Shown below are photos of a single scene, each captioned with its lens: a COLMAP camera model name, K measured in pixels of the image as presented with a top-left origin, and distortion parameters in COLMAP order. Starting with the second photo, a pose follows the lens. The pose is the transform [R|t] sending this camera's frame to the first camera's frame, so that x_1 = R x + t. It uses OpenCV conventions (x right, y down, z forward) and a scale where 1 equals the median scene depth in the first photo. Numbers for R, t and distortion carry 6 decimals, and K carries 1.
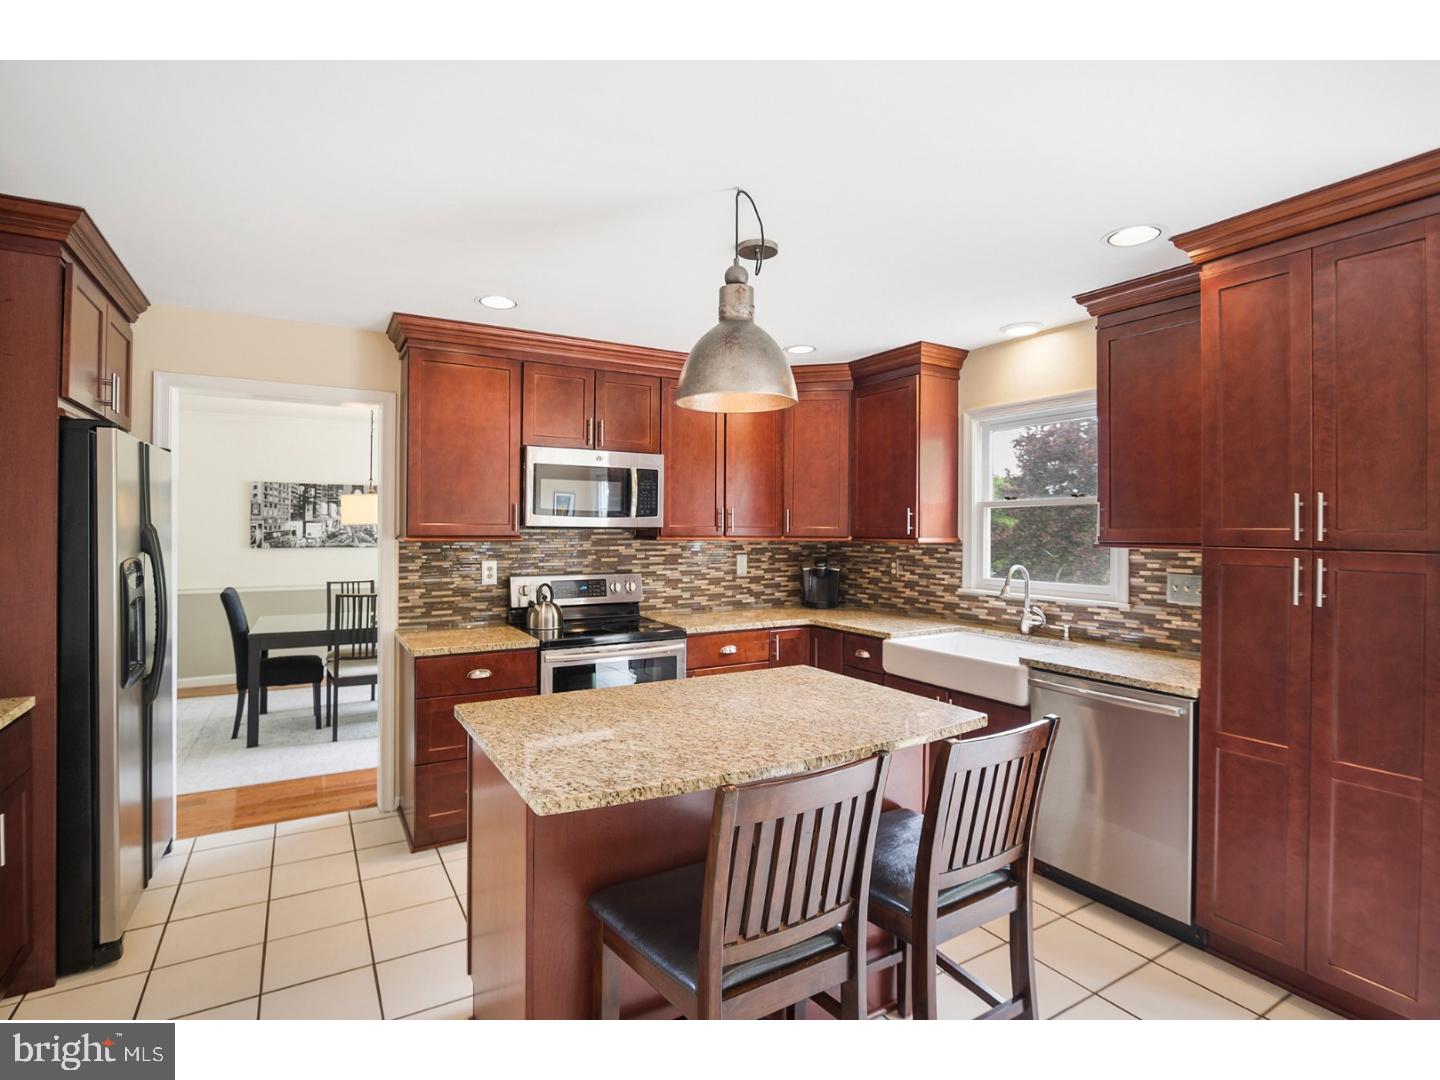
lens RADIAL K [[696.5, 0, 720.0], [0, 696.5, 540.0], [0, 0, 1]] dist [-0.022723, 0.000190]
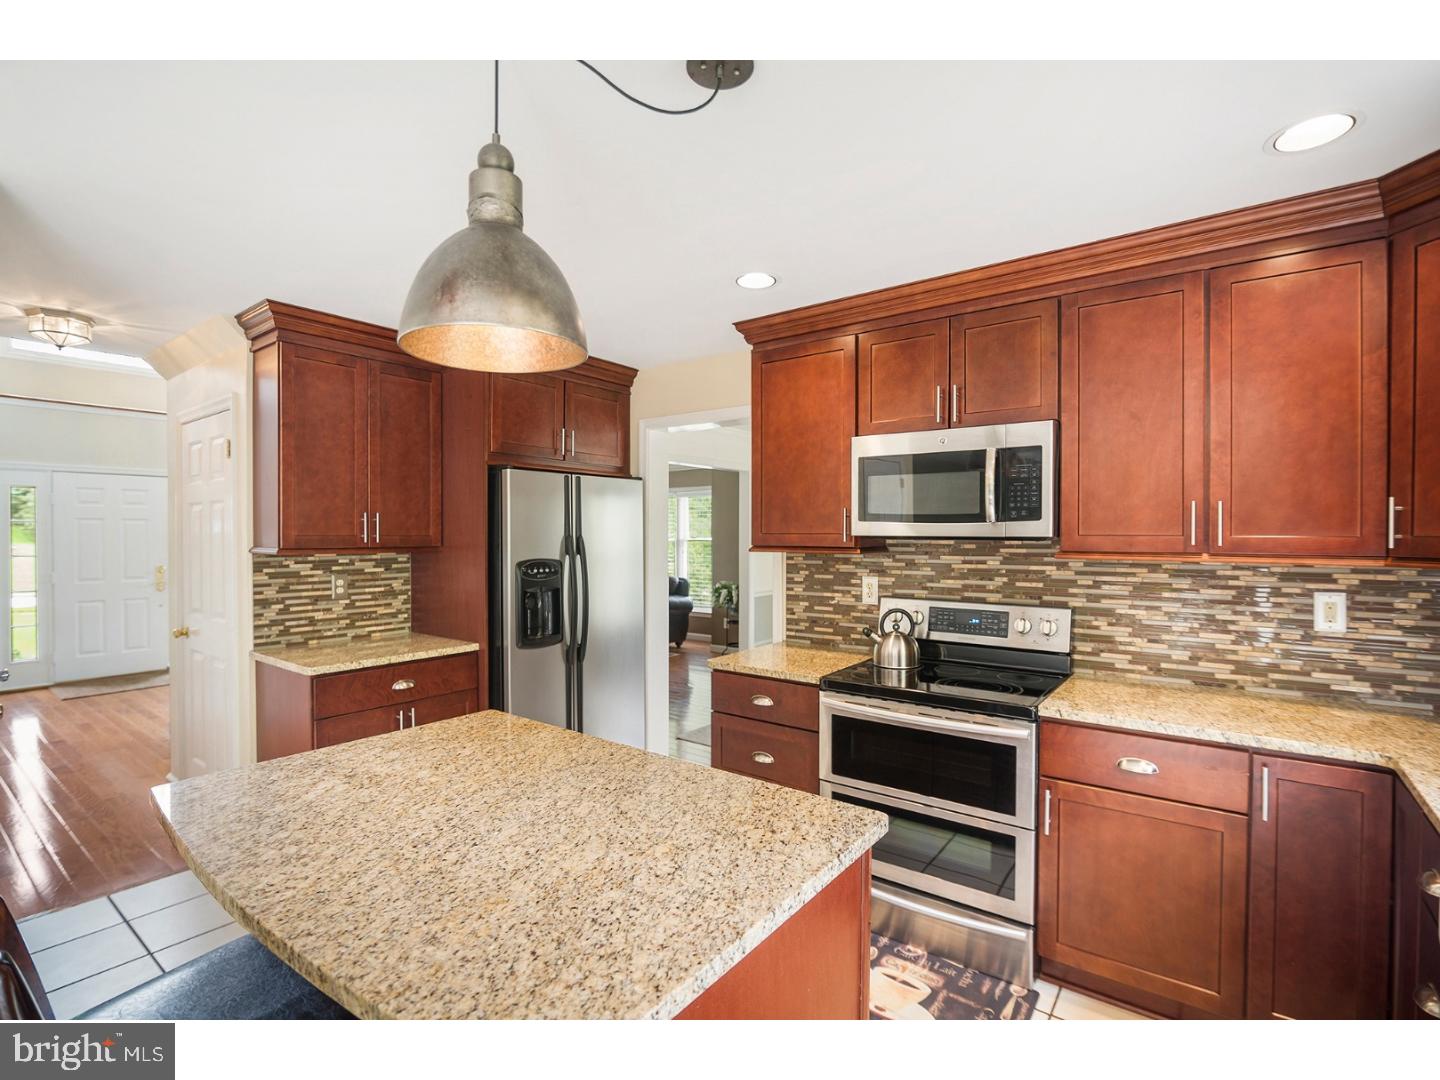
lens RADIAL K [[696.5, 0, 720.0], [0, 696.5, 540.0], [0, 0, 1]] dist [-0.022723, 0.000190]
pose [[0.381449, 0.004451, -0.924379, 0.390502], [-0.016916, 0.999855, -0.002166, -0.009757], [0.924235, 0.016463, 0.381468, 0.512916]]
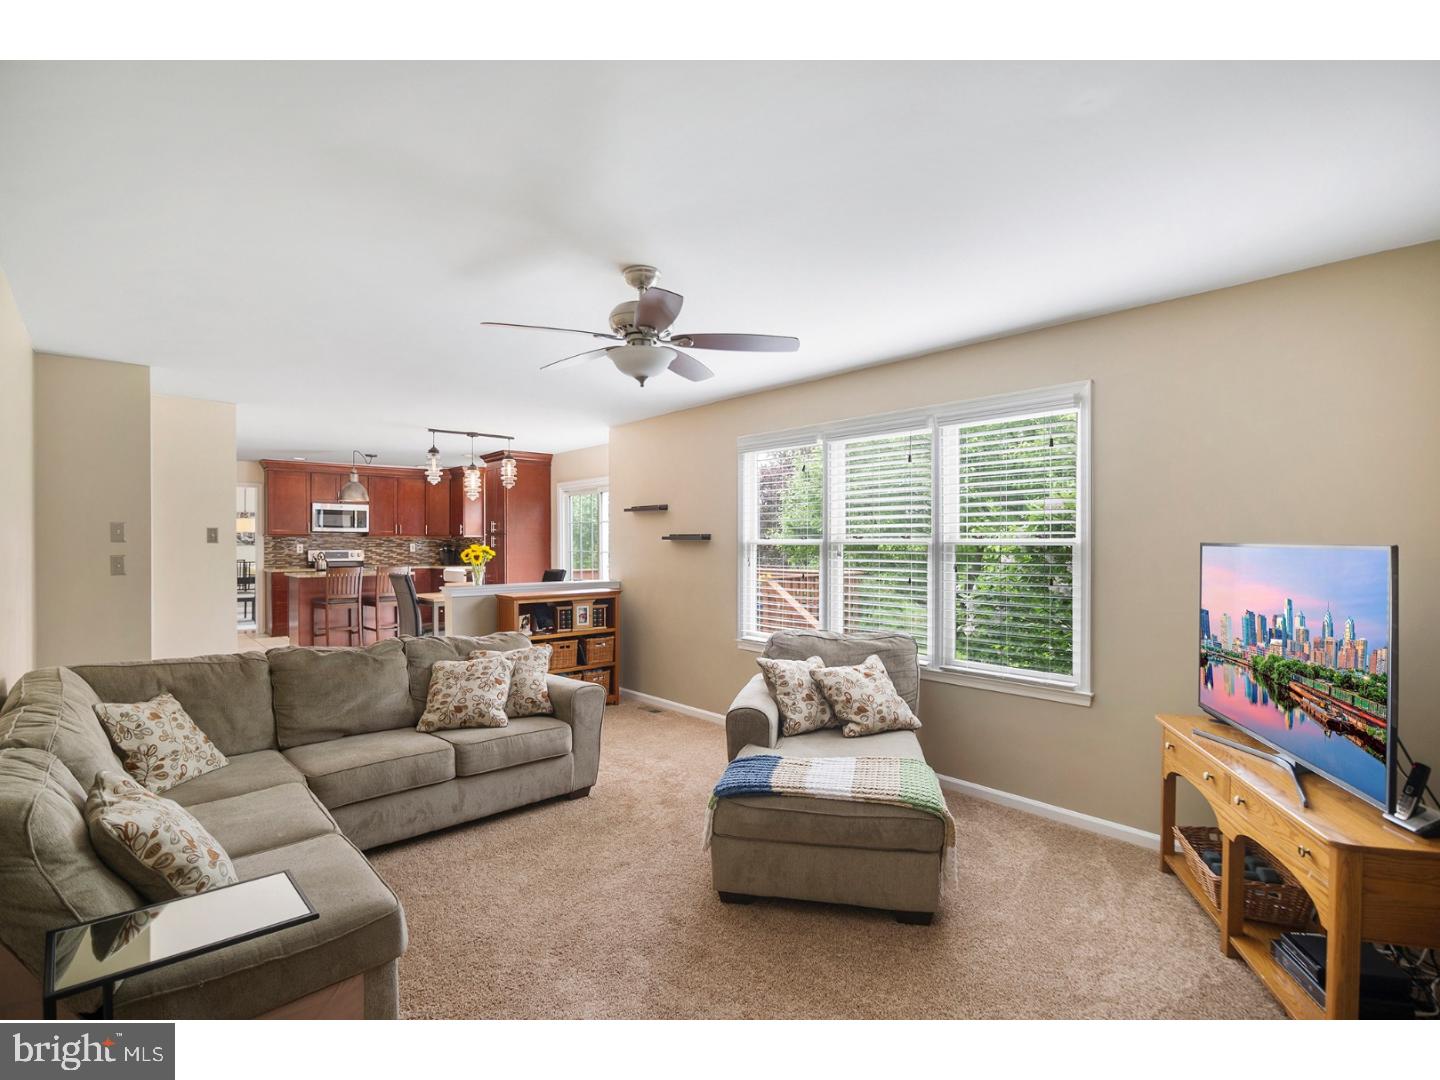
lens RADIAL K [[696.5, 0, 720.0], [0, 696.5, 540.0], [0, 0, 1]] dist [-0.022723, 0.000190]
pose [[0.981232, -0.008421, 0.192649, 0.774111], [0.011989, 0.999777, -0.017361, 0.080578], [-0.192460, 0.019345, 0.981114, -2.000405]]
